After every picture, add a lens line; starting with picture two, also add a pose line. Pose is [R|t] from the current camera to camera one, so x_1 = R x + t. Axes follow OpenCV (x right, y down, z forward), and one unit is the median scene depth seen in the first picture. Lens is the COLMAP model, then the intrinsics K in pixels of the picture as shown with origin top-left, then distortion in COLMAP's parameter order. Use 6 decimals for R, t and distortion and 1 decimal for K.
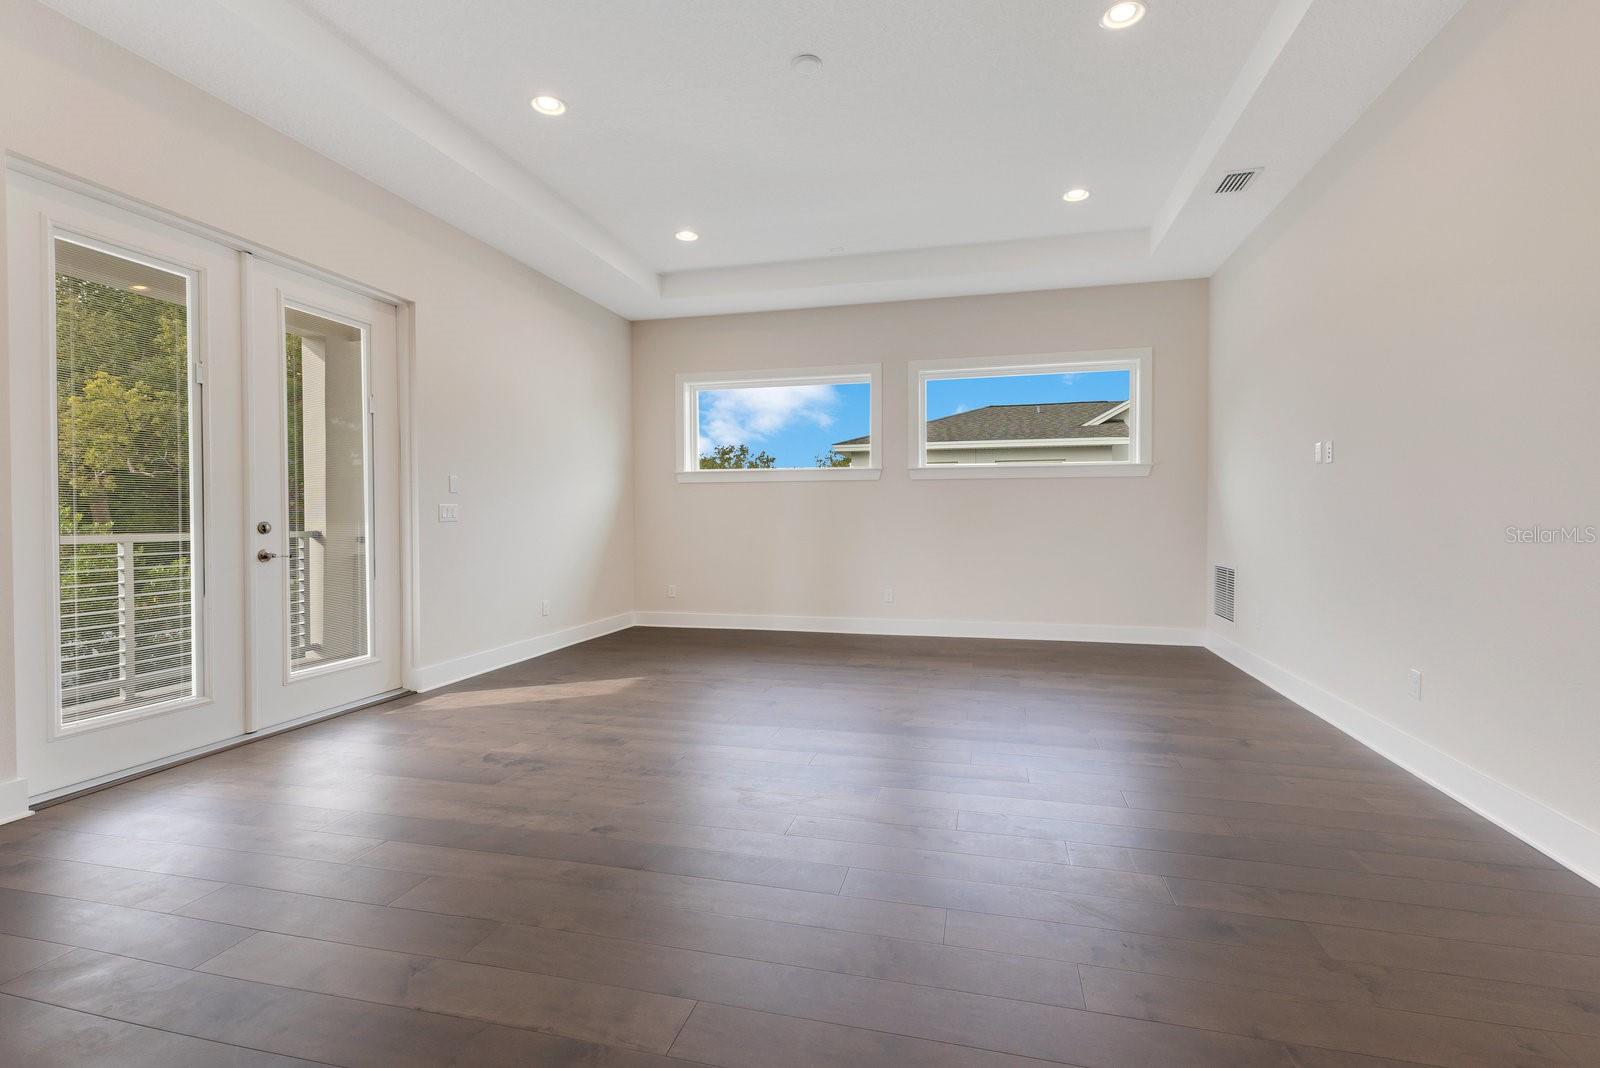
lens RADIAL K [[719.0, 0, 805.8], [0, 719.0, 530.4], [0, 0, 1]] dist [0.007740, -0.000486]
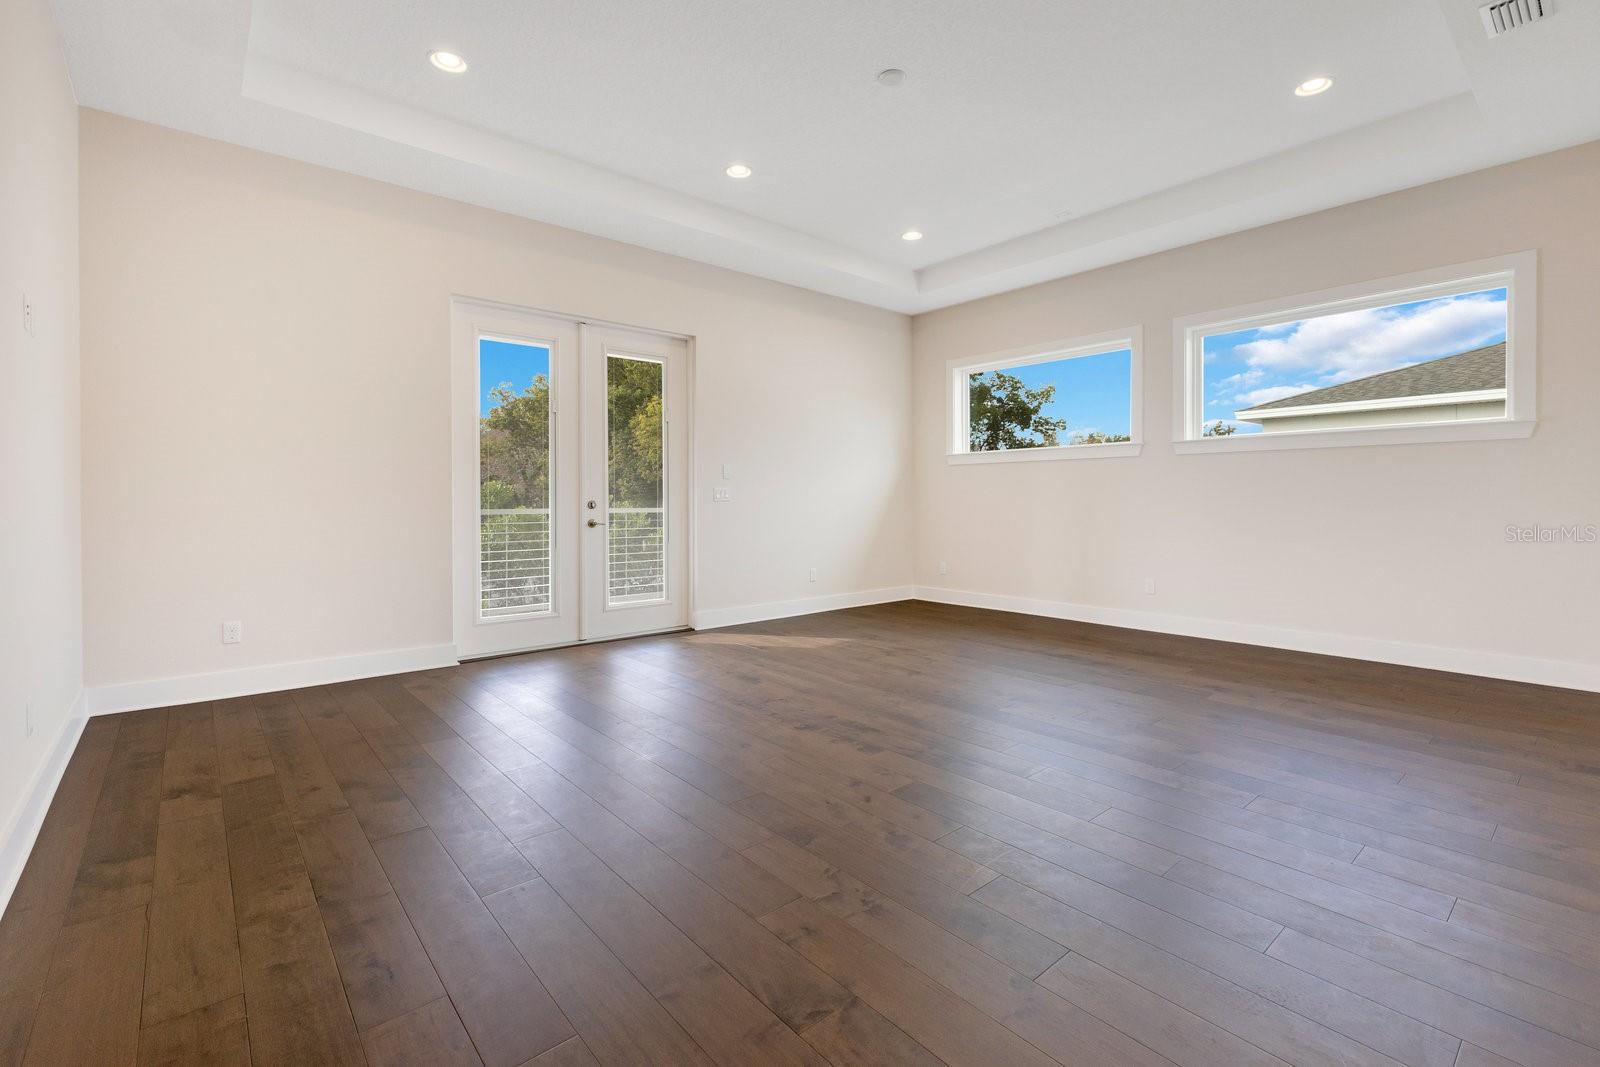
lens RADIAL K [[717.1, 0, 784.7], [0, 717.1, 519.9], [0, 0, 1]] dist [0.002797, 0.000439]
pose [[0.806741, 0.020567, -0.590548, 0.376551], [-0.010866, 0.999741, 0.019974, -0.006384], [0.590806, -0.009697, 0.806756, 0.027469]]
